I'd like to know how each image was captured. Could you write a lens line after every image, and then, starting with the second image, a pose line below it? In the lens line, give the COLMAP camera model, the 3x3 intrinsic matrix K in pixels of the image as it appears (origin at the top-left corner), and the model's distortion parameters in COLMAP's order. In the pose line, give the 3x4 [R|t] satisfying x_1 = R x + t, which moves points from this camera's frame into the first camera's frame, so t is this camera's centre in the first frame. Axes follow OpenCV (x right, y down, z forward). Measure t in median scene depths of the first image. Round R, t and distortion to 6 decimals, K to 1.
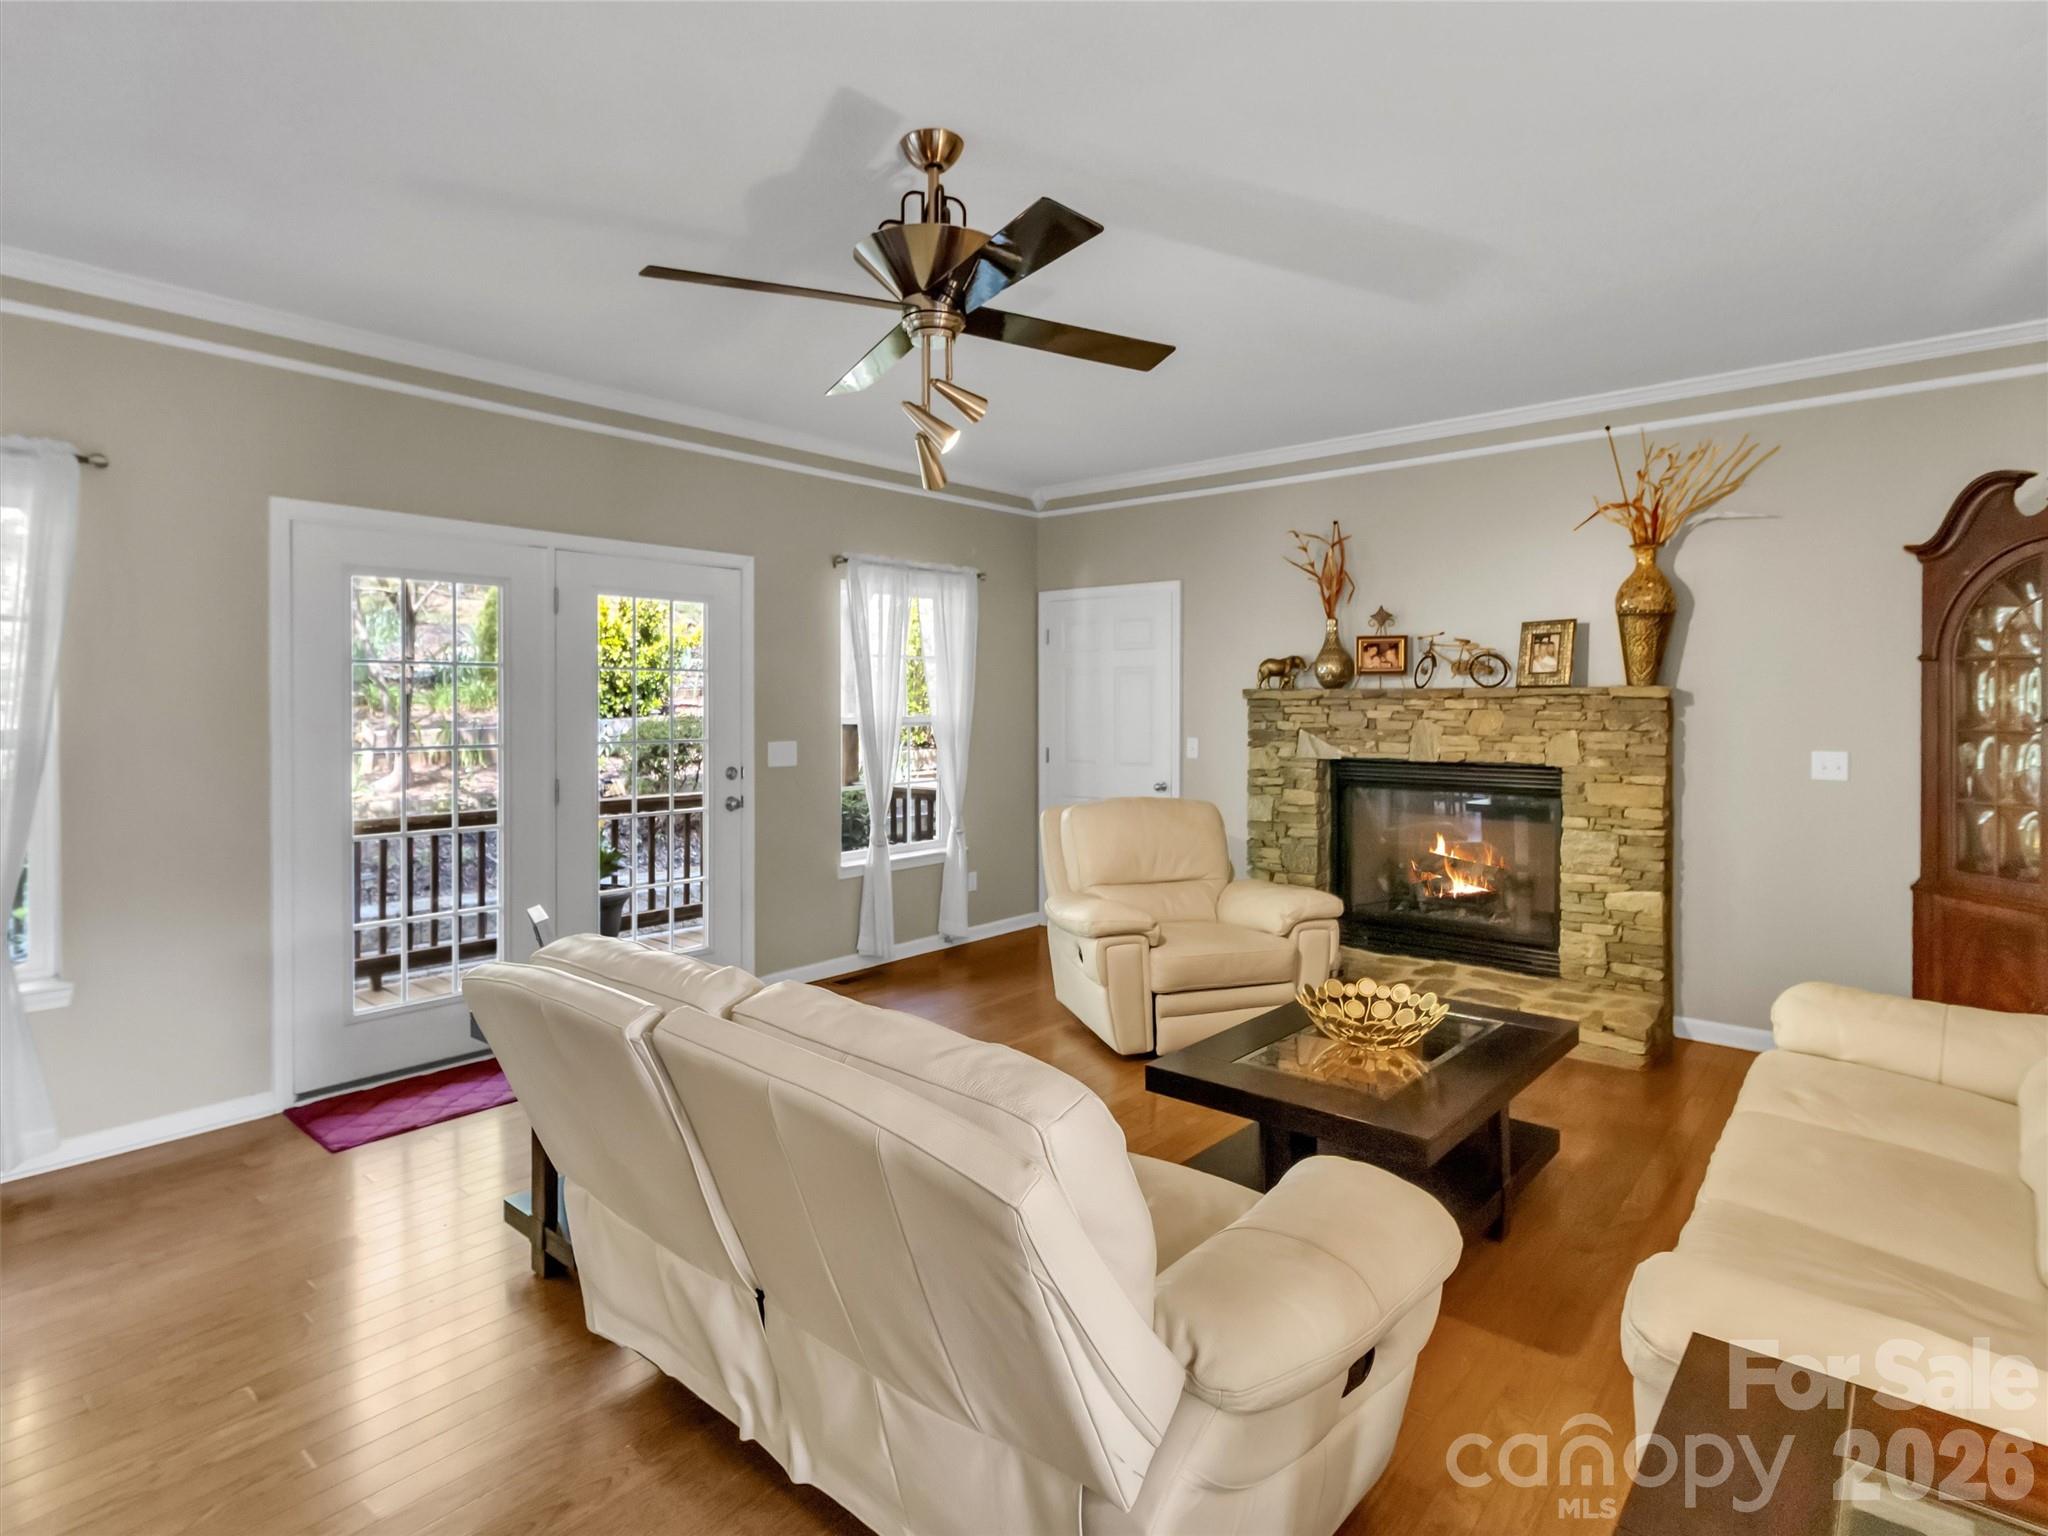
lens RADIAL K [[1060.5, 0, 1012.4], [0, 1060.5, 764.8], [0, 0, 1]] dist [-0.002827, -0.001569]
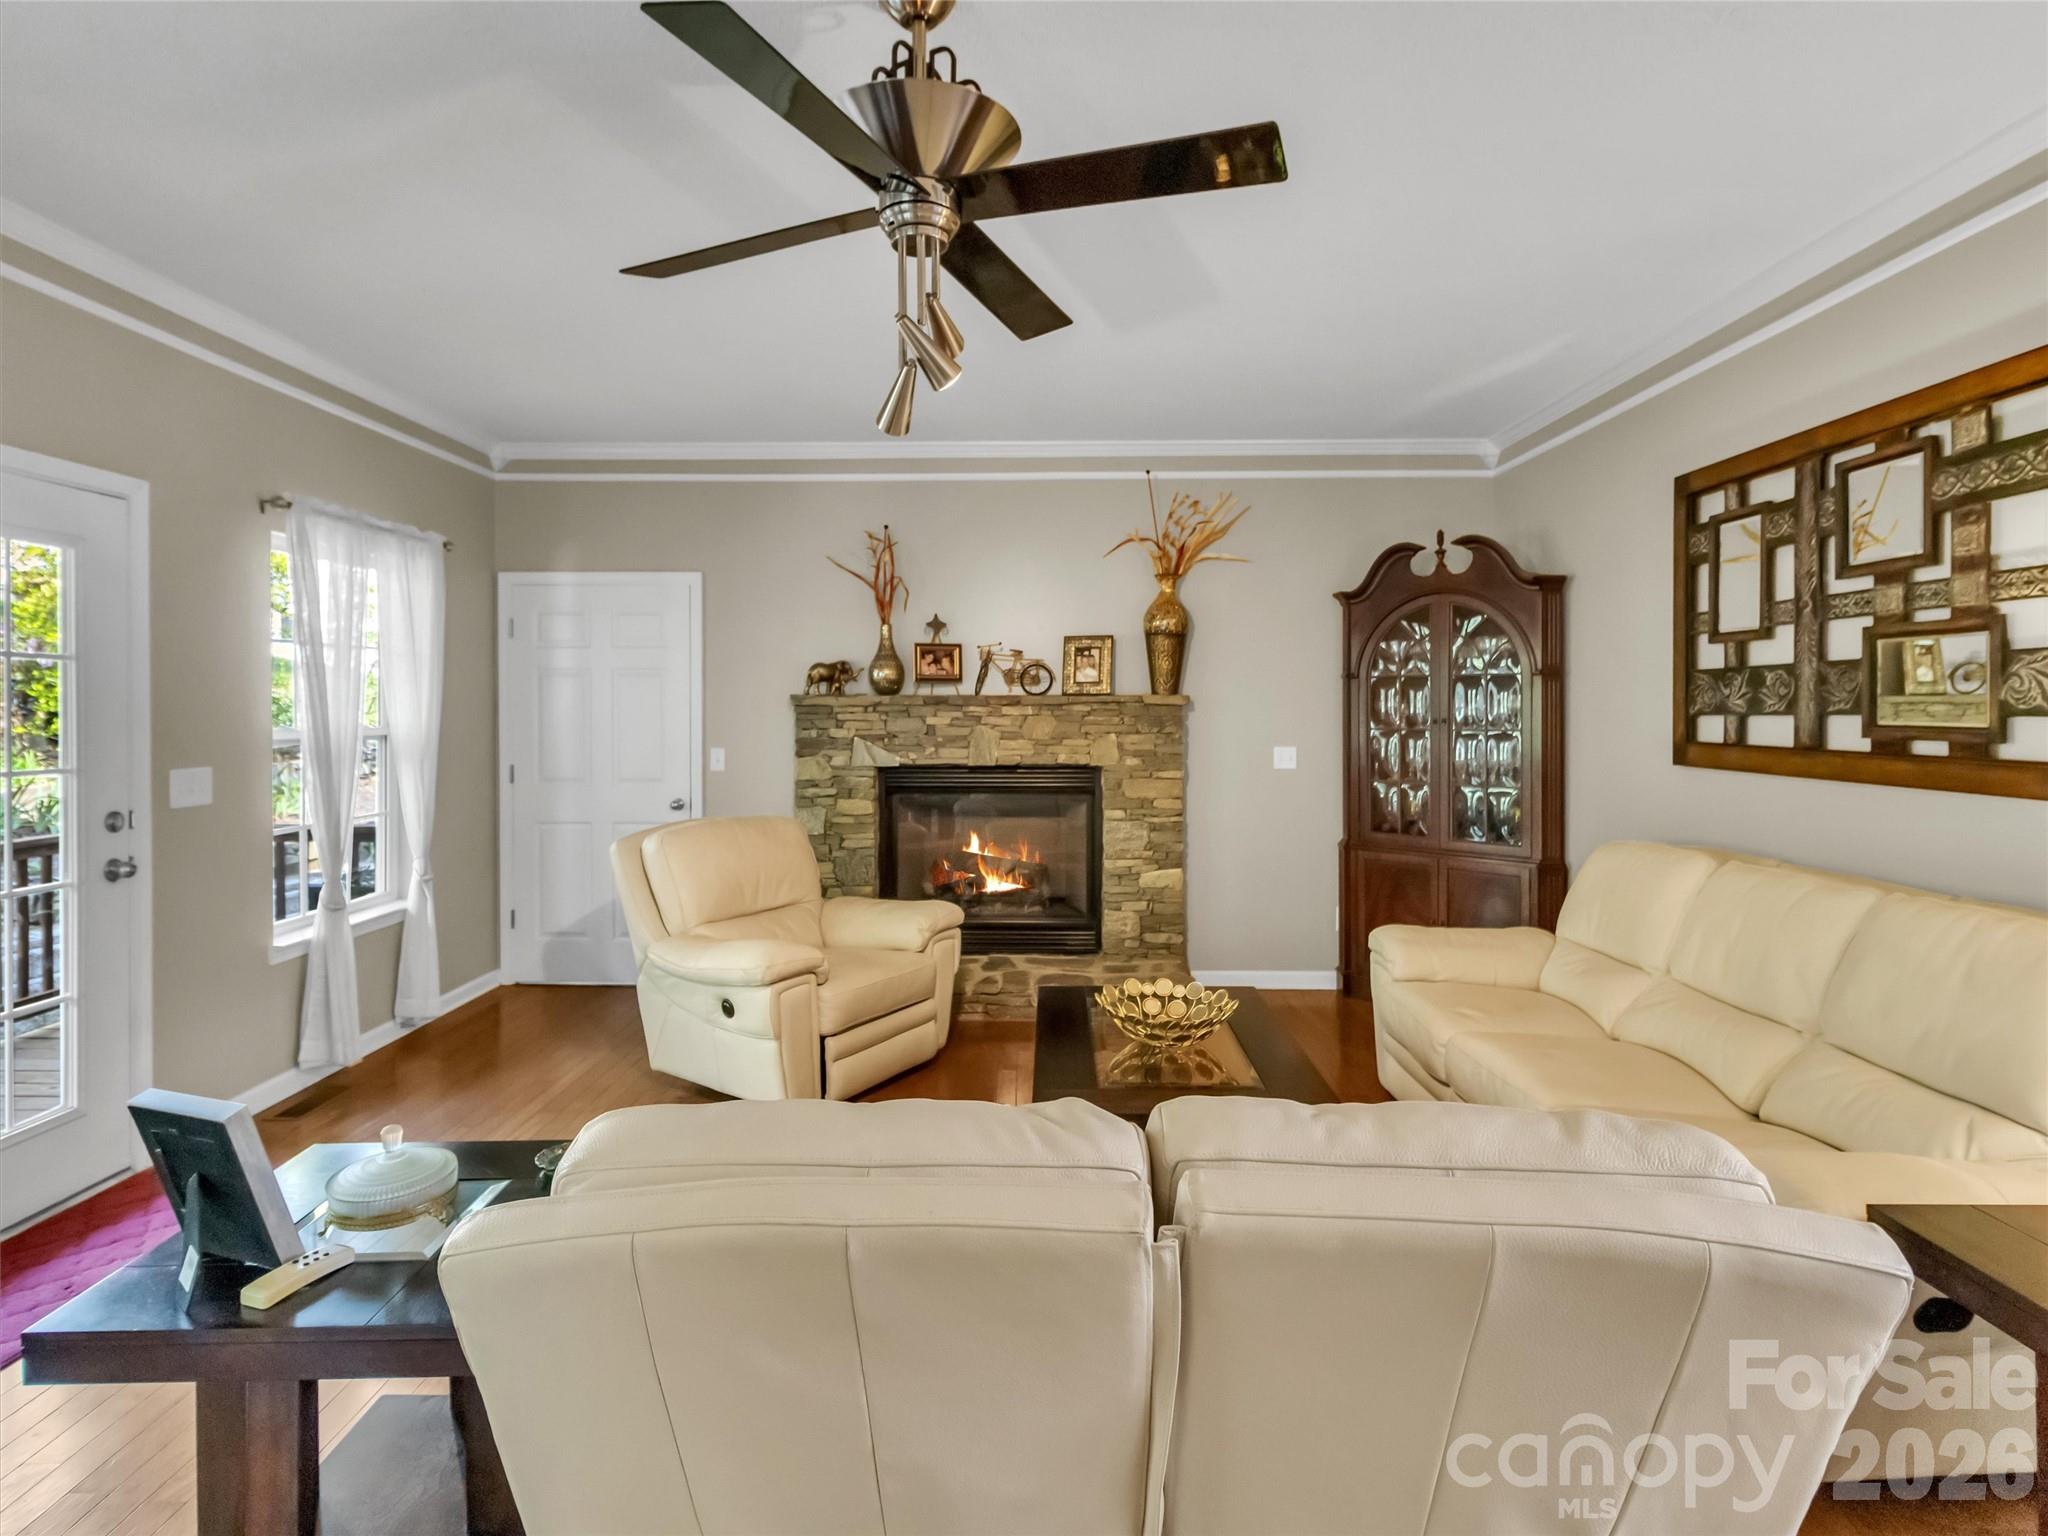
lens RADIAL K [[1060.5, 0, 1013.4], [0, 1060.5, 761.4], [0, 0, 1]] dist [-0.002827, -0.001569]
pose [[0.769529, -0.031411, 0.637839, -0.250546], [0.037668, 0.999283, 0.003766, -0.009847], [-0.637500, 0.021128, 0.770161, 0.174514]]
